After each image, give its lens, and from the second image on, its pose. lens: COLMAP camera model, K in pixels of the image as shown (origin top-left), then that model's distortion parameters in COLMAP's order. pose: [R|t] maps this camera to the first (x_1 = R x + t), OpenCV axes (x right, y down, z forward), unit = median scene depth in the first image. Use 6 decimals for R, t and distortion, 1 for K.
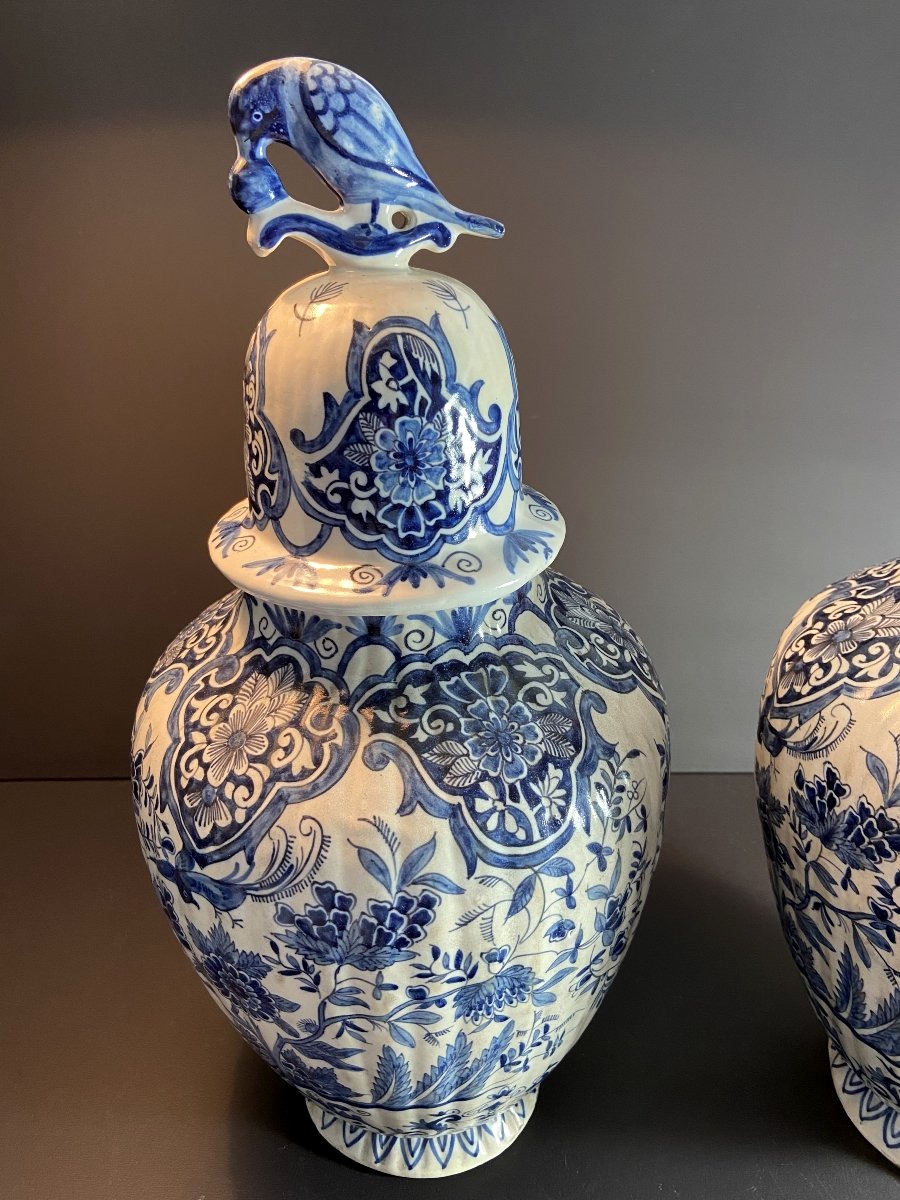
lens RADIAL K [[919.7, 0, 453.0], [0, 919.7, 583.1], [0, 0, 1]] dist [0.126187, -0.182608]
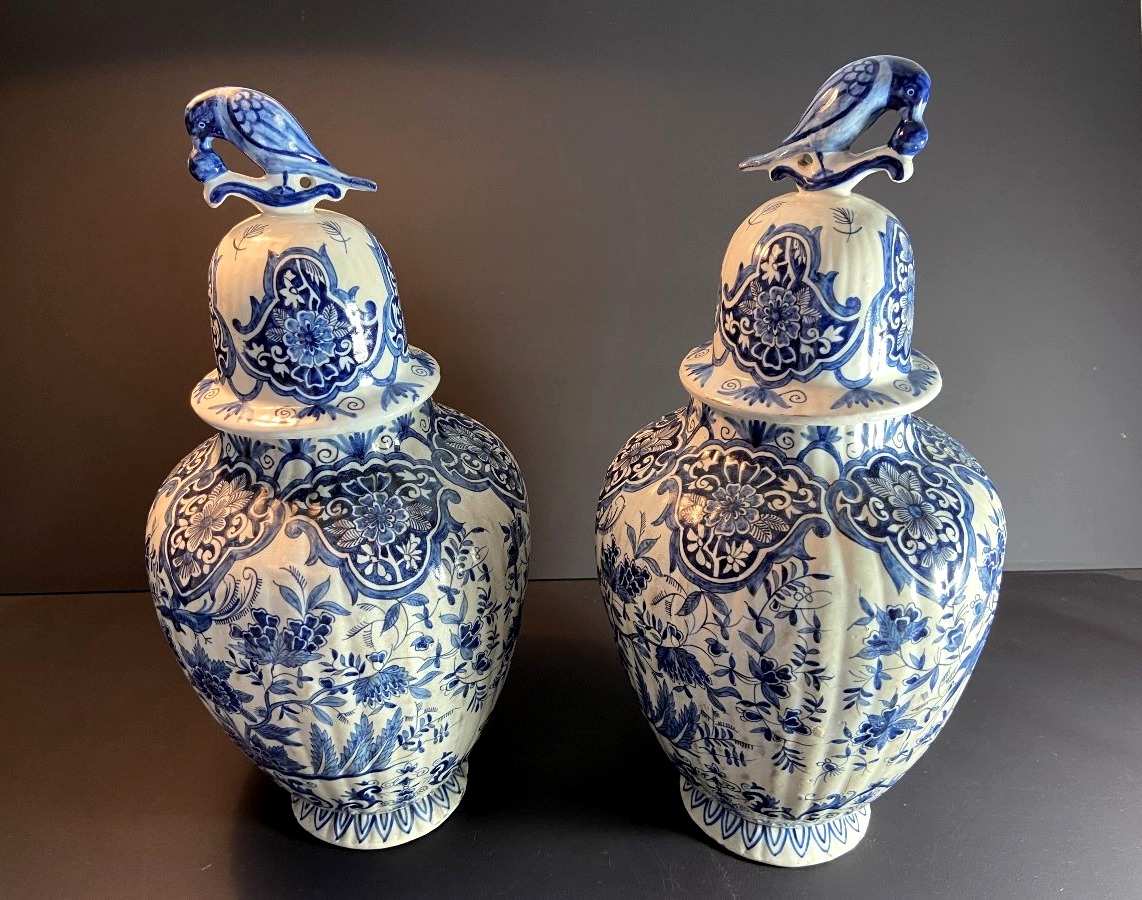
lens RADIAL K [[918.0, 0, 549.9], [0, 918.0, 444.6], [0, 0, 1]] dist [0.111383, -0.110814]
pose [[0.999898, -0.014237, -0.001292, 0.344507], [0.014241, 0.999893, 0.003201, 0.045582], [0.001246, -0.003219, 0.999994, -0.541992]]
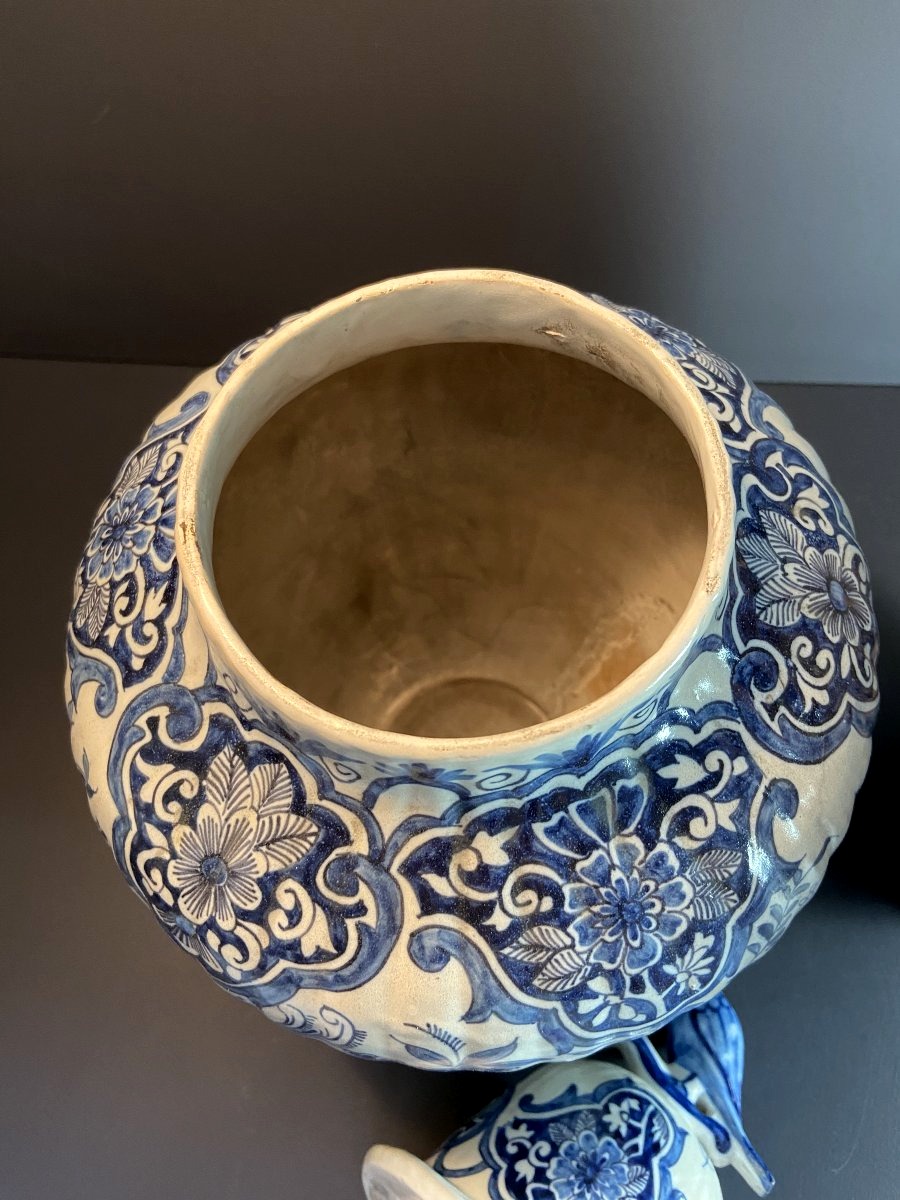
lens RADIAL K [[919.7, 0, 439.6], [0, 919.7, 590.1], [0, 0, 1]] dist [0.126187, -0.182608]
pose [[0.998542, 0.039261, -0.037059, -0.060936], [-0.004164, 0.740385, 0.672170, -0.426764], [0.053828, -0.671035, 0.739469, 0.678082]]
